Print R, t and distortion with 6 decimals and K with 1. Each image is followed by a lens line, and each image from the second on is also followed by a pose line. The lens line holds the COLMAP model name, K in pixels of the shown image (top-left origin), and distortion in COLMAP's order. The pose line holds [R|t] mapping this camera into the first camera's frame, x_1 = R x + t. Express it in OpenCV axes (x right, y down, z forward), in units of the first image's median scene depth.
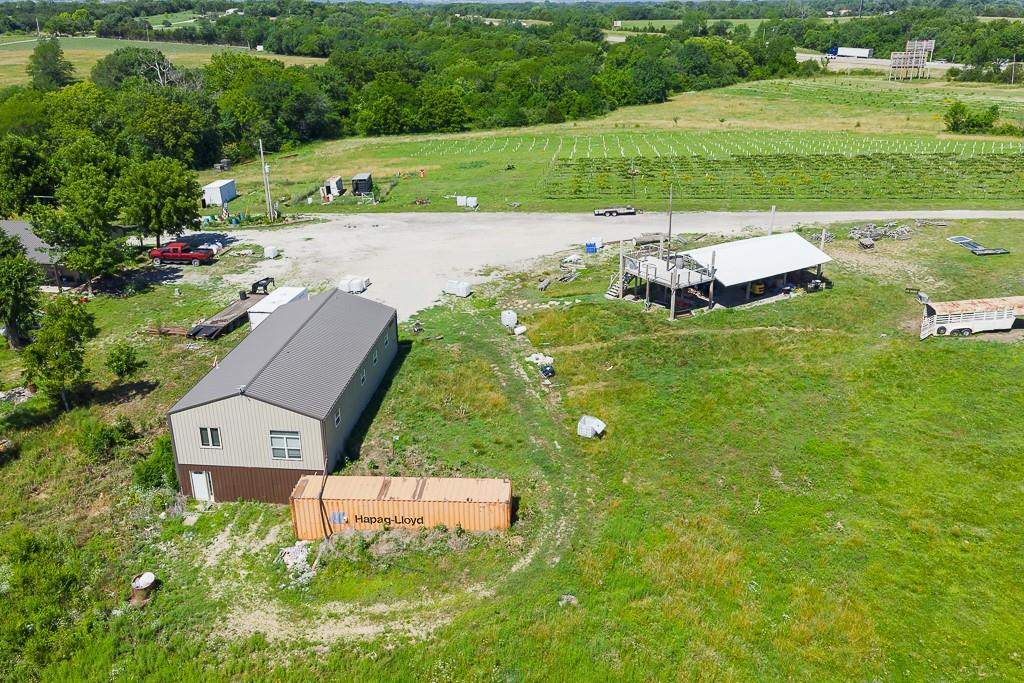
lens RADIAL K [[846.3, 0, 512.0], [0, 846.3, 341.5], [0, 0, 1]] dist [0.034363, 0.000499]
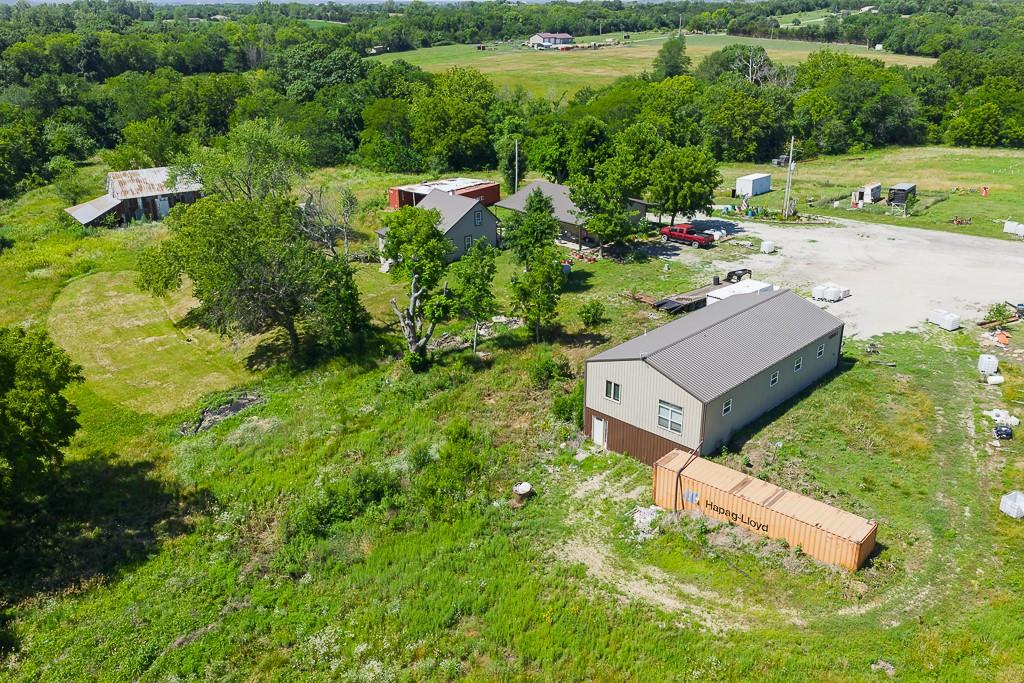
lens RADIAL K [[846.3, 0, 512.0], [0, 846.3, 341.5], [0, 0, 1]] dist [0.034363, 0.000499]
pose [[0.779413, 0.233179, -0.581500, 0.120188], [-0.232157, 0.969576, 0.077625, -0.004506], [0.581909, 0.074497, 0.809835, 0.009386]]
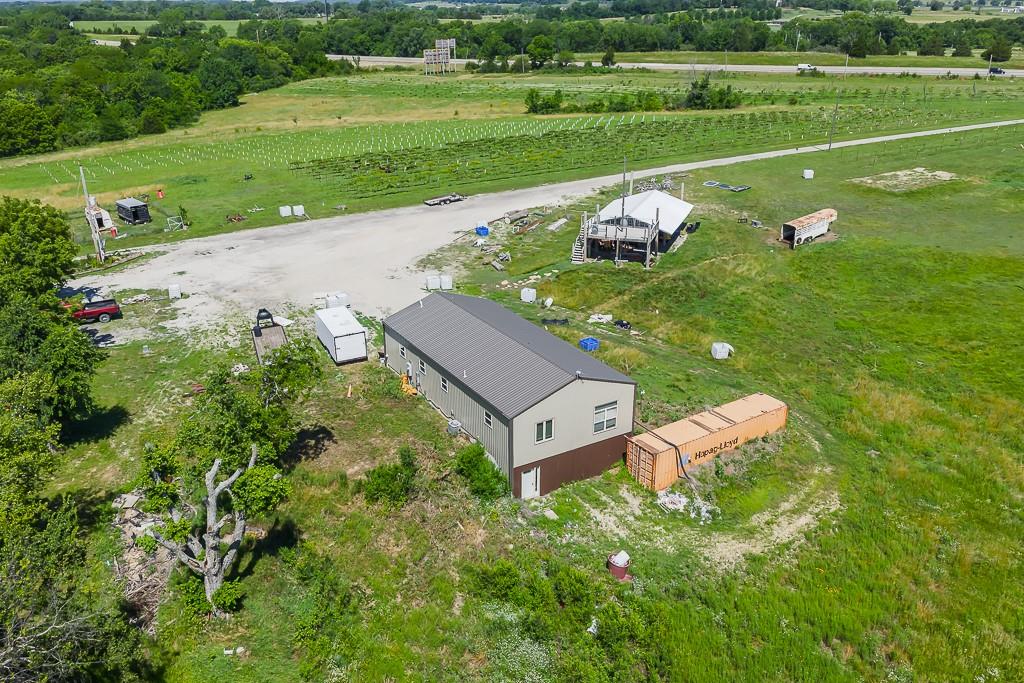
lens RADIAL K [[846.3, 0, 512.0], [0, 846.3, 341.5], [0, 0, 1]] dist [0.034363, 0.000499]
pose [[0.799396, -0.221544, 0.558466, -0.637549], [0.222488, 0.972606, 0.067361, -0.047163], [-0.558091, 0.070404, 0.826788, 0.119392]]
